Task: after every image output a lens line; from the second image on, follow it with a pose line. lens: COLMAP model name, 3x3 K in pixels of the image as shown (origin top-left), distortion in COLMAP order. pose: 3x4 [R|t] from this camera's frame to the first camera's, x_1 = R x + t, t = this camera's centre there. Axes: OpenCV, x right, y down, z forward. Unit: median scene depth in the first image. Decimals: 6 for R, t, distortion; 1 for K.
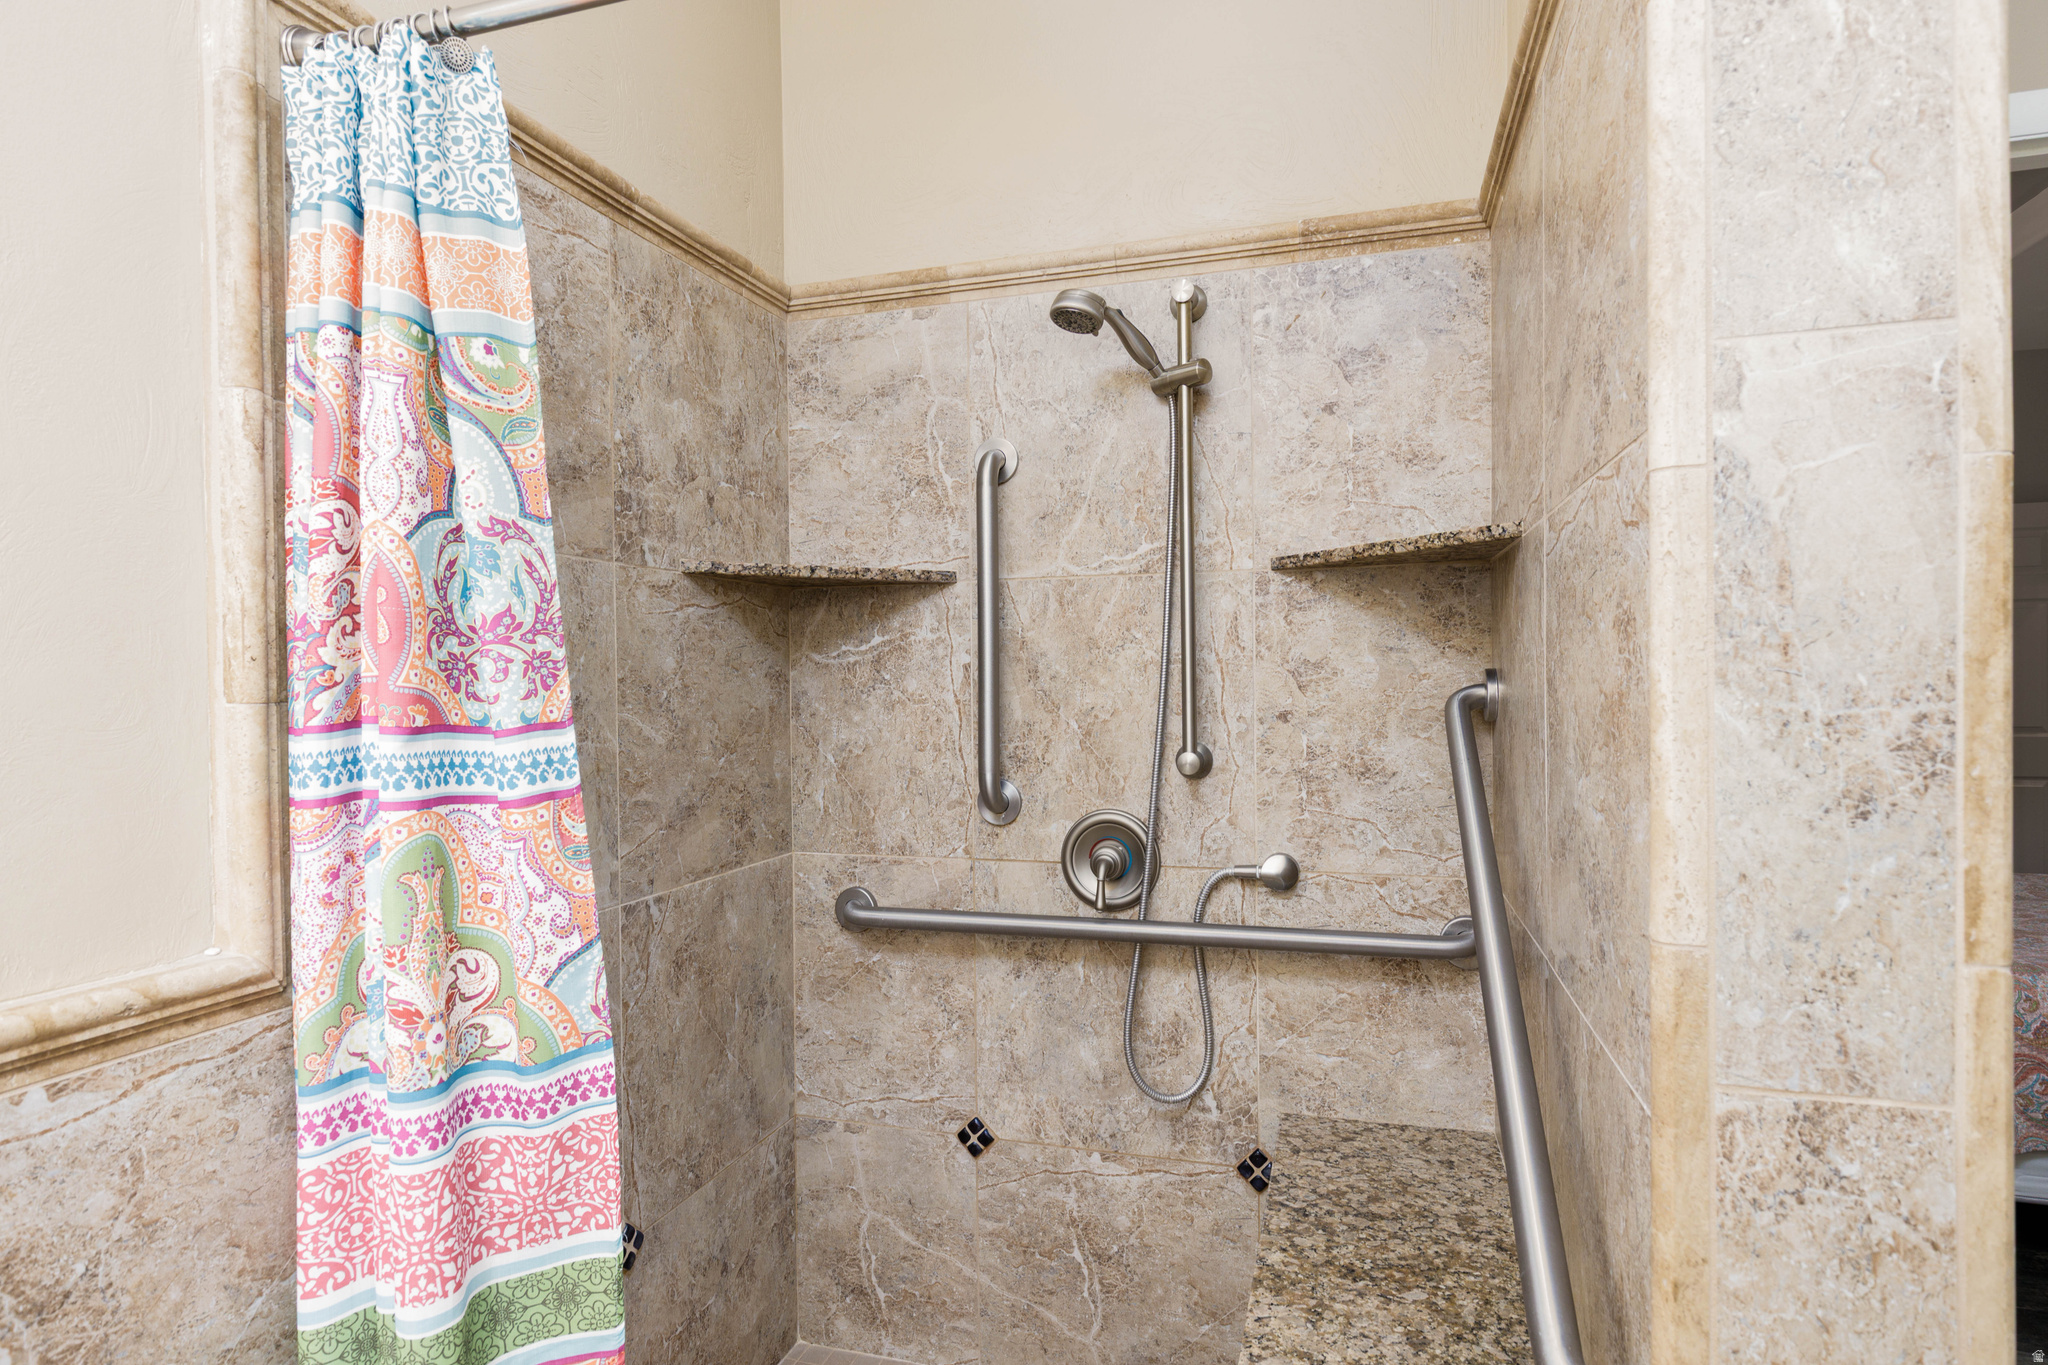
lens RADIAL K [[1108.6, 0, 1024.0], [0, 1108.6, 682.5], [0, 0, 1]] dist [0.000640, 0.002030]
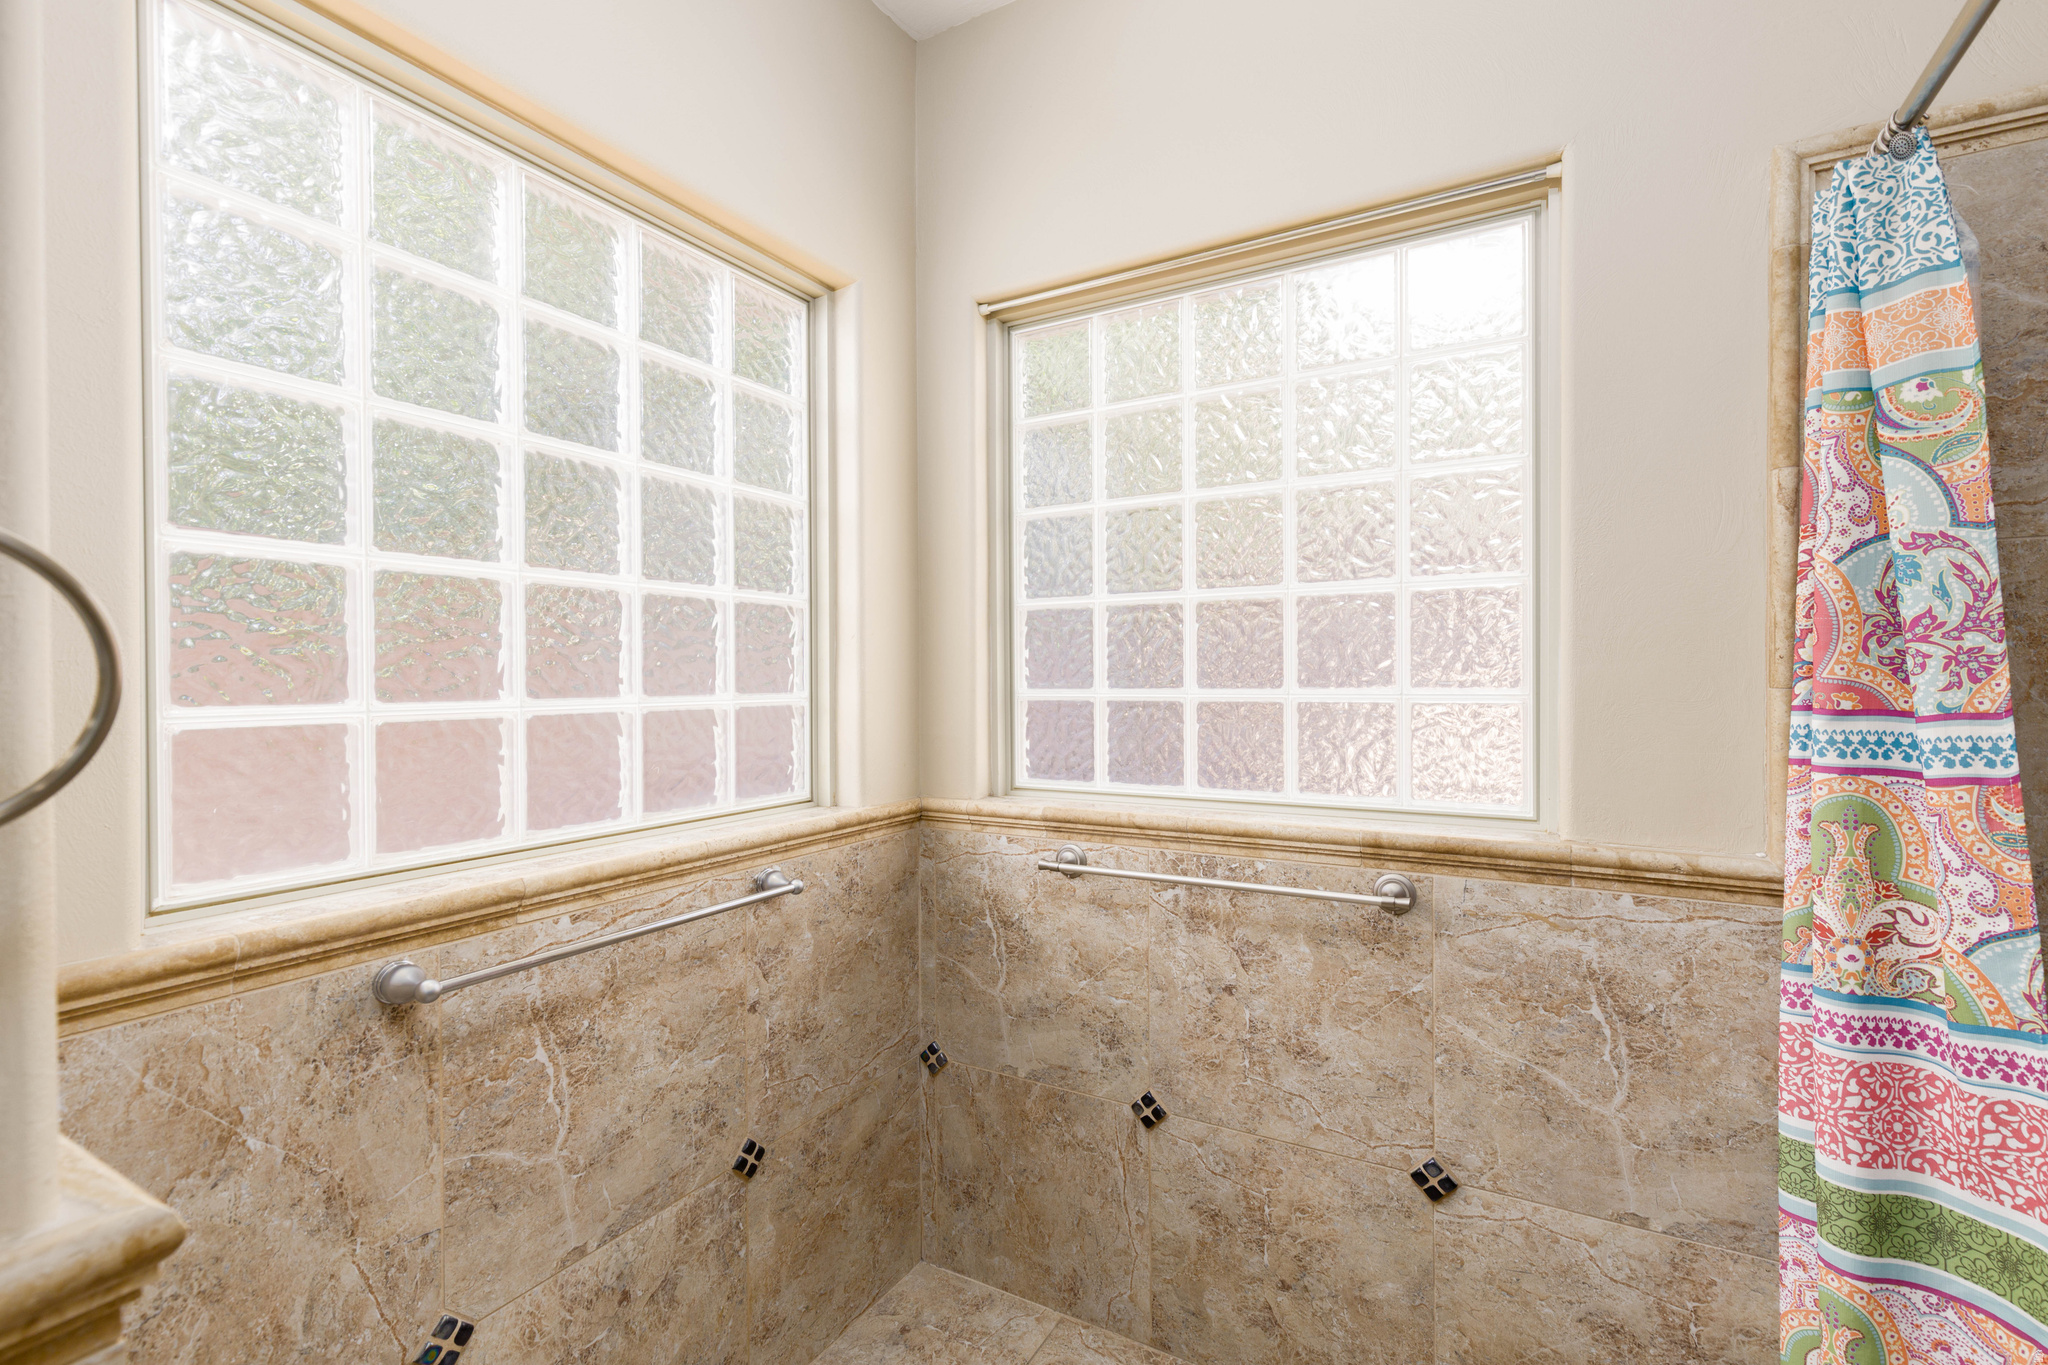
lens RADIAL K [[915.1, 0, 1024.0], [0, 915.1, 682.5], [0, 0, 1]] dist [0.003726, -0.000546]
pose [[-0.220505, 0.017506, -0.975229, 0.653720], [-0.000854, 0.999835, 0.018141, -0.008983], [0.975385, 0.004833, -0.220454, 0.298424]]
